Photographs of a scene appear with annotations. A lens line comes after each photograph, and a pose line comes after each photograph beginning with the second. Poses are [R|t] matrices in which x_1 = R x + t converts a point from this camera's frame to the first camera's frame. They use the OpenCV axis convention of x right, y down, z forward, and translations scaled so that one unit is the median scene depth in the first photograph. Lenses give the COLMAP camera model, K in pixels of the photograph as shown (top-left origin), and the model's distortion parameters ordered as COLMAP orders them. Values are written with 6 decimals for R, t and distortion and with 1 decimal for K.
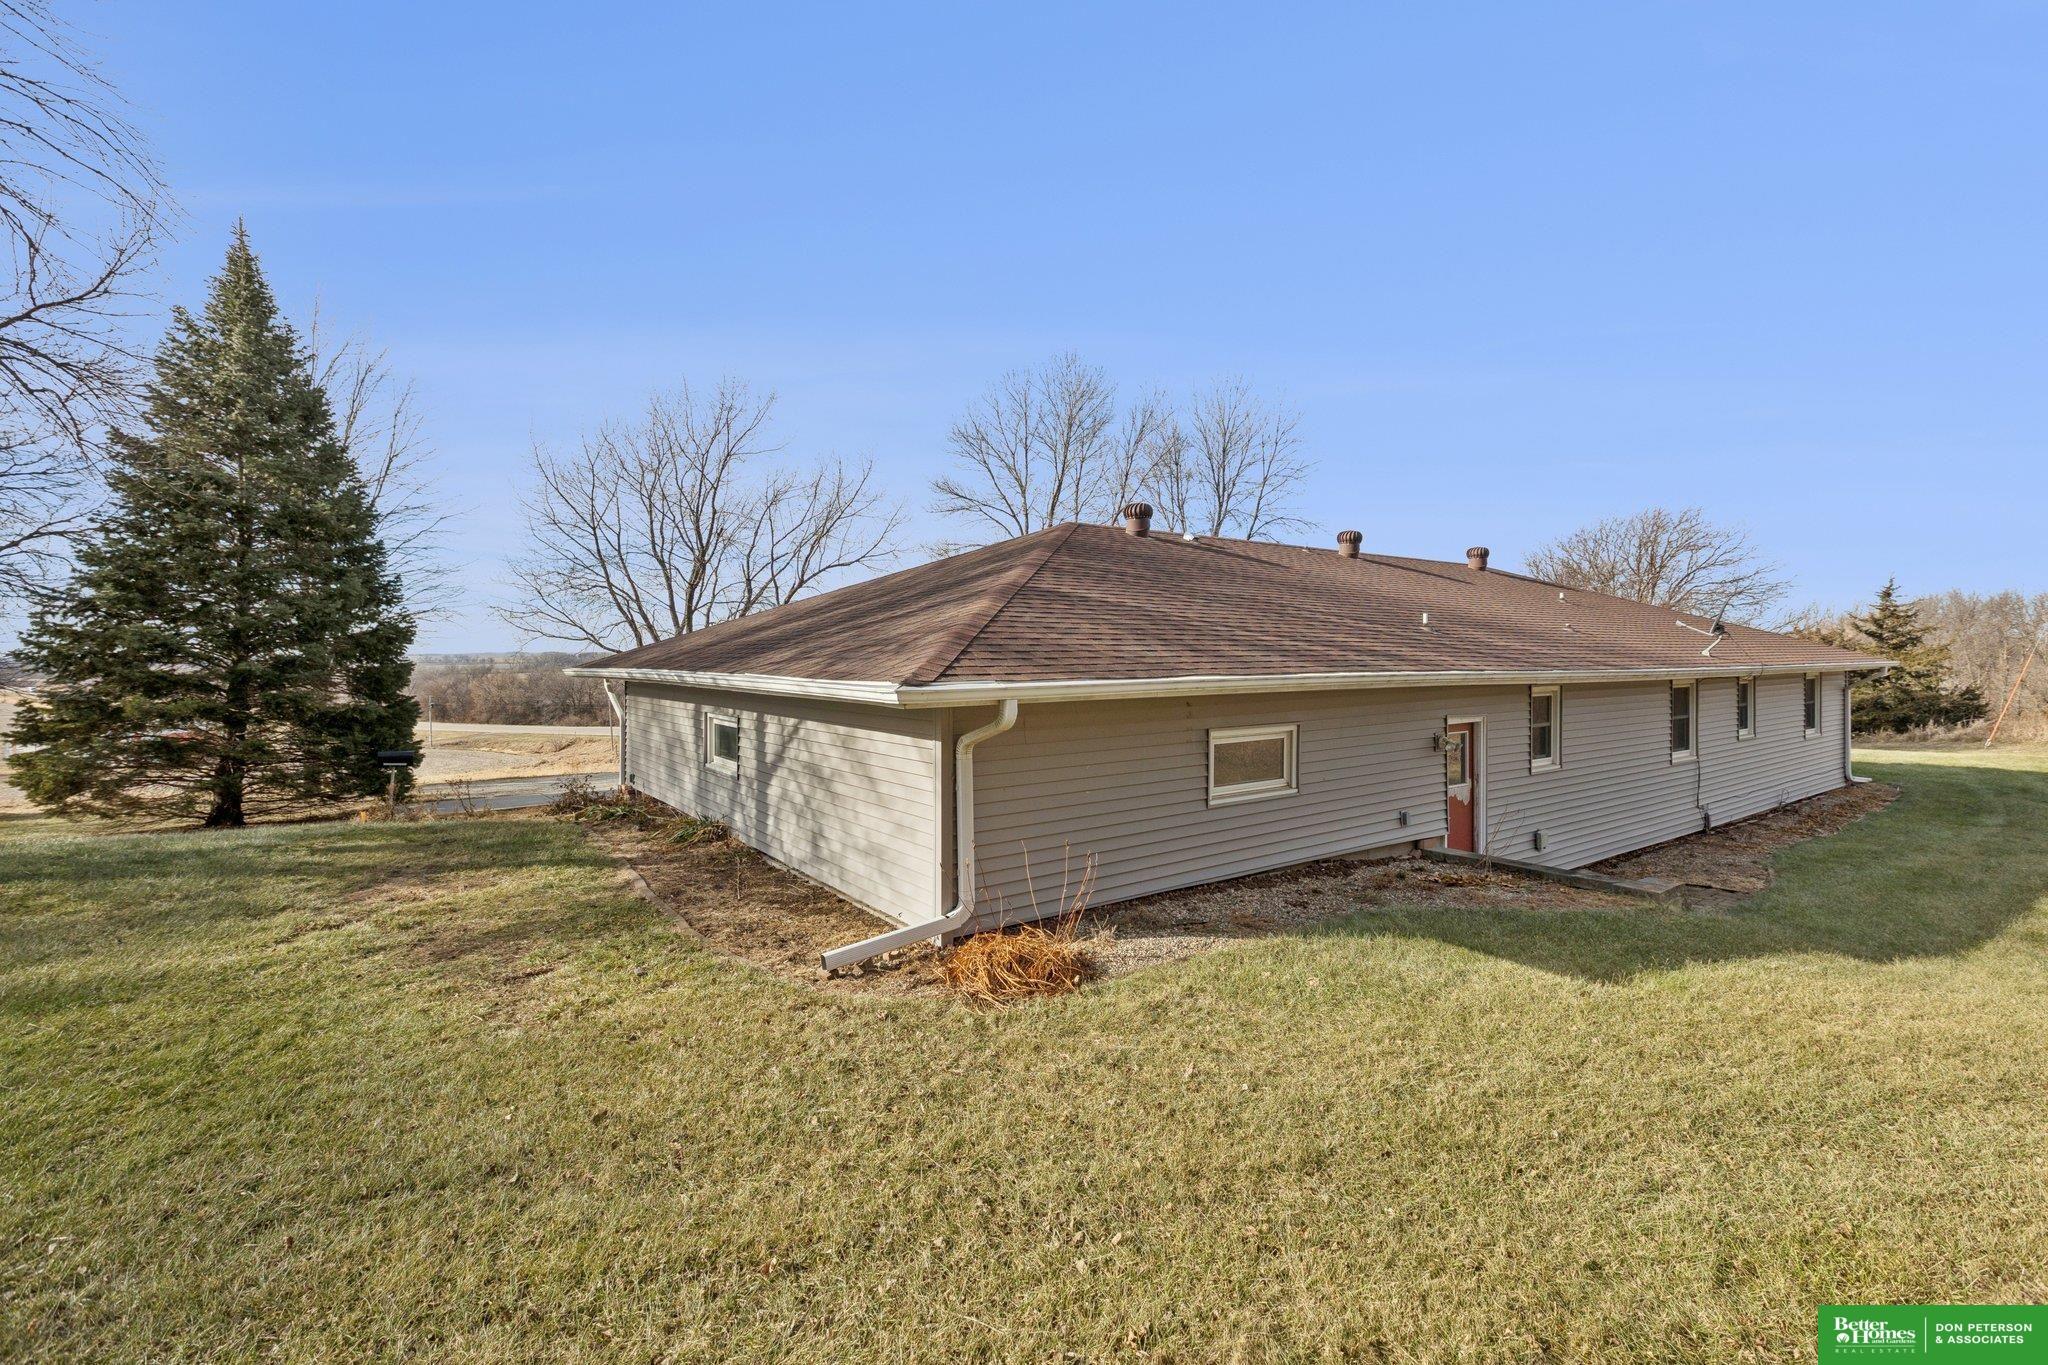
lens RADIAL K [[935.5, 0, 1016.9], [0, 935.5, 648.5], [0, 0, 1]] dist [-0.002877, -0.000498]
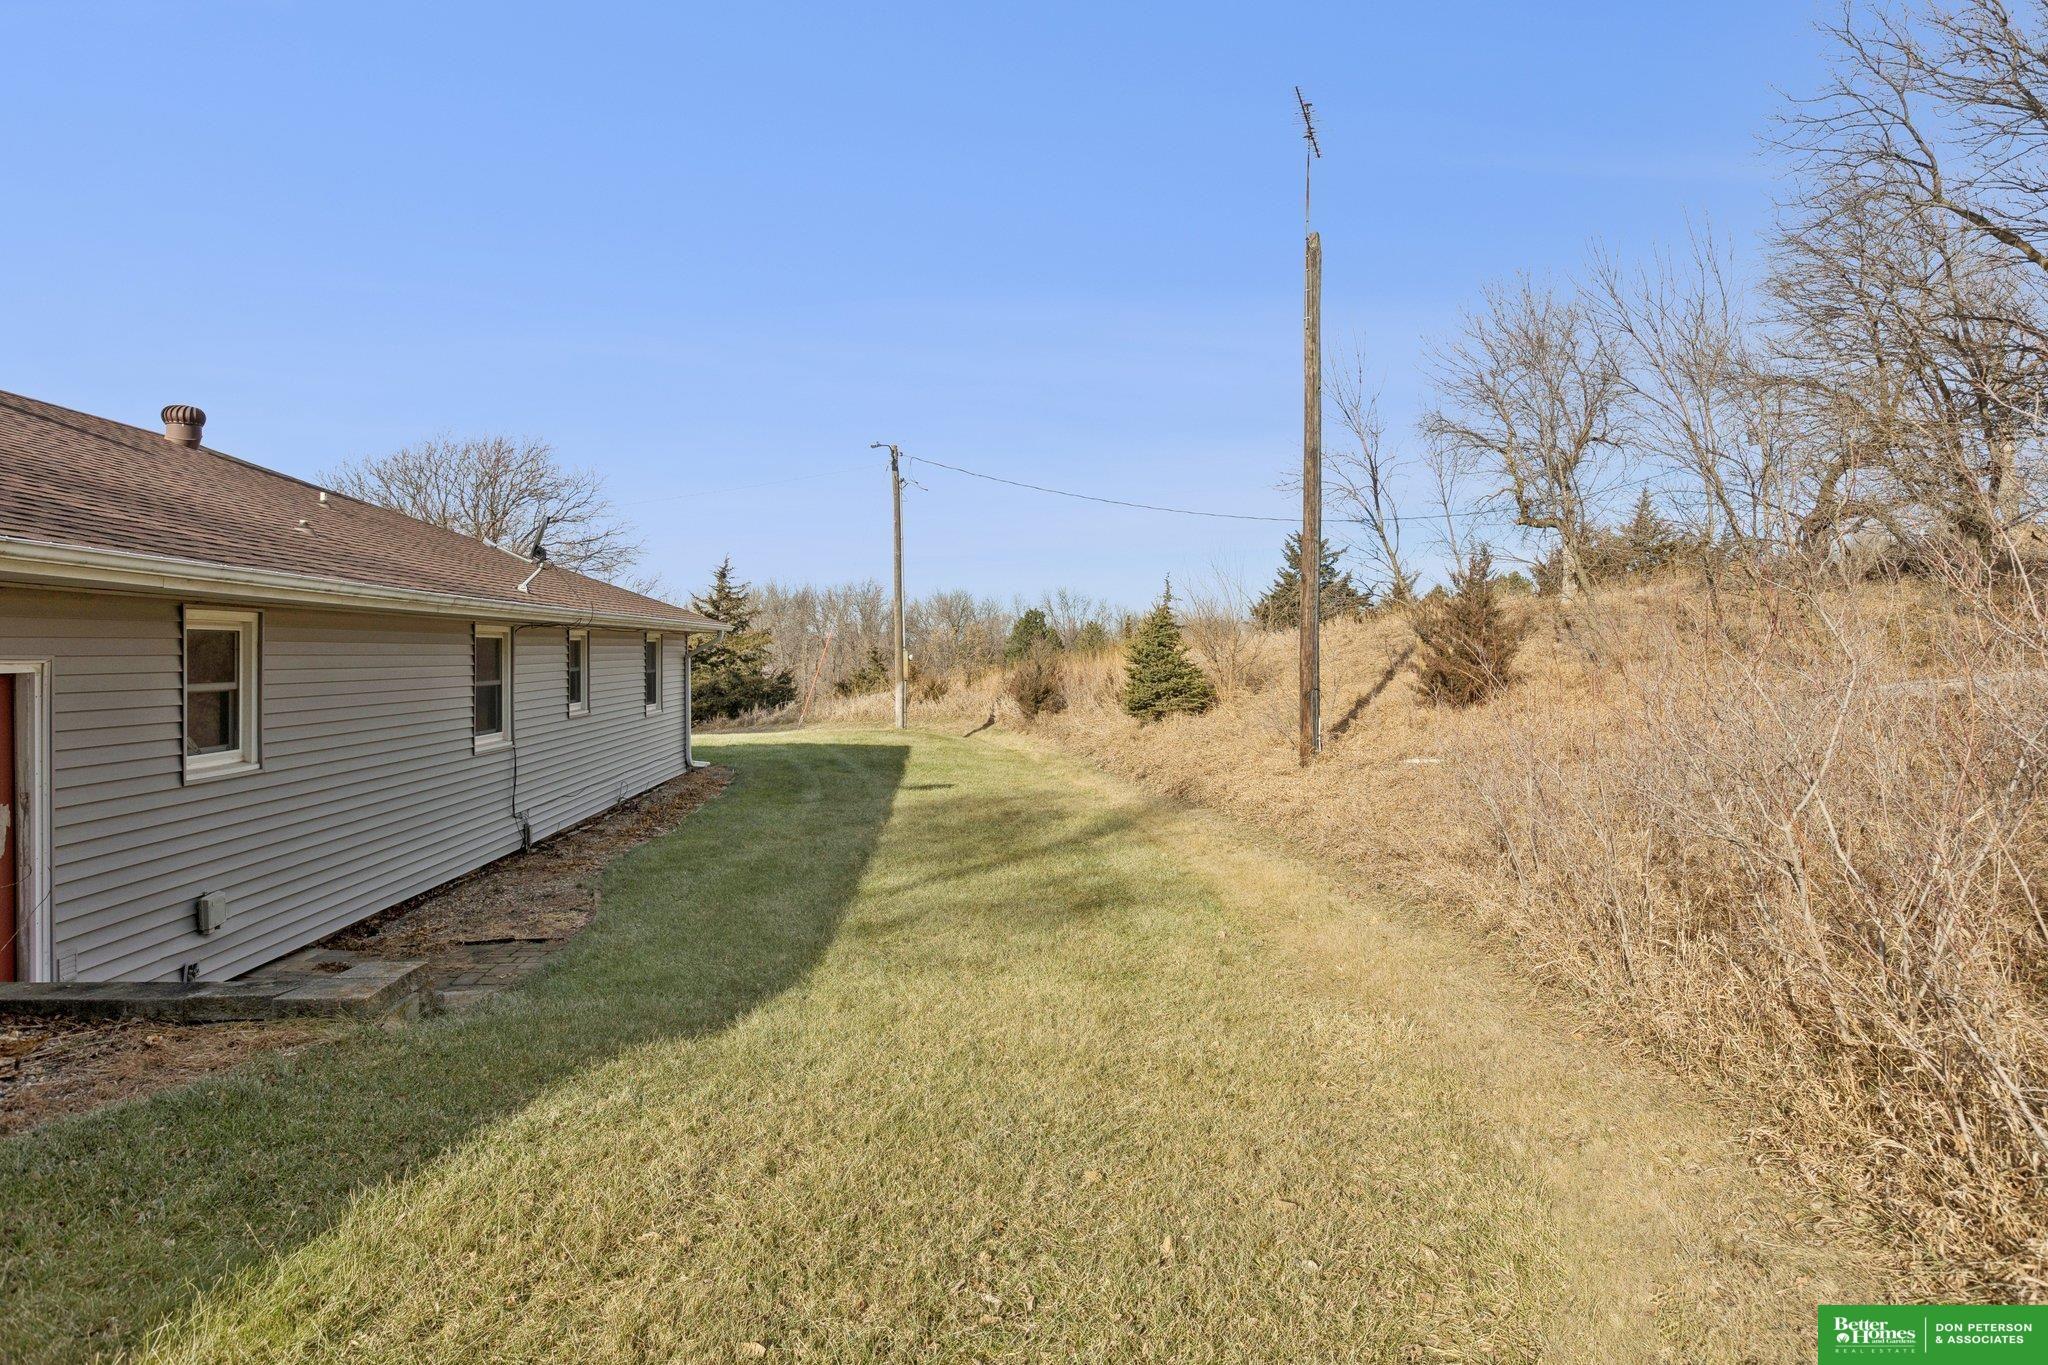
lens RADIAL K [[1216.7, 0, 1024.6], [0, 1216.7, 671.1], [0, 0, 1]] dist [0.001127, 0.000660]
pose [[0.544680, -0.011411, 0.838567, 0.161499], [-0.009976, 0.999749, 0.020084, 0.036395], [-0.838585, -0.019305, 0.544429, 0.176643]]
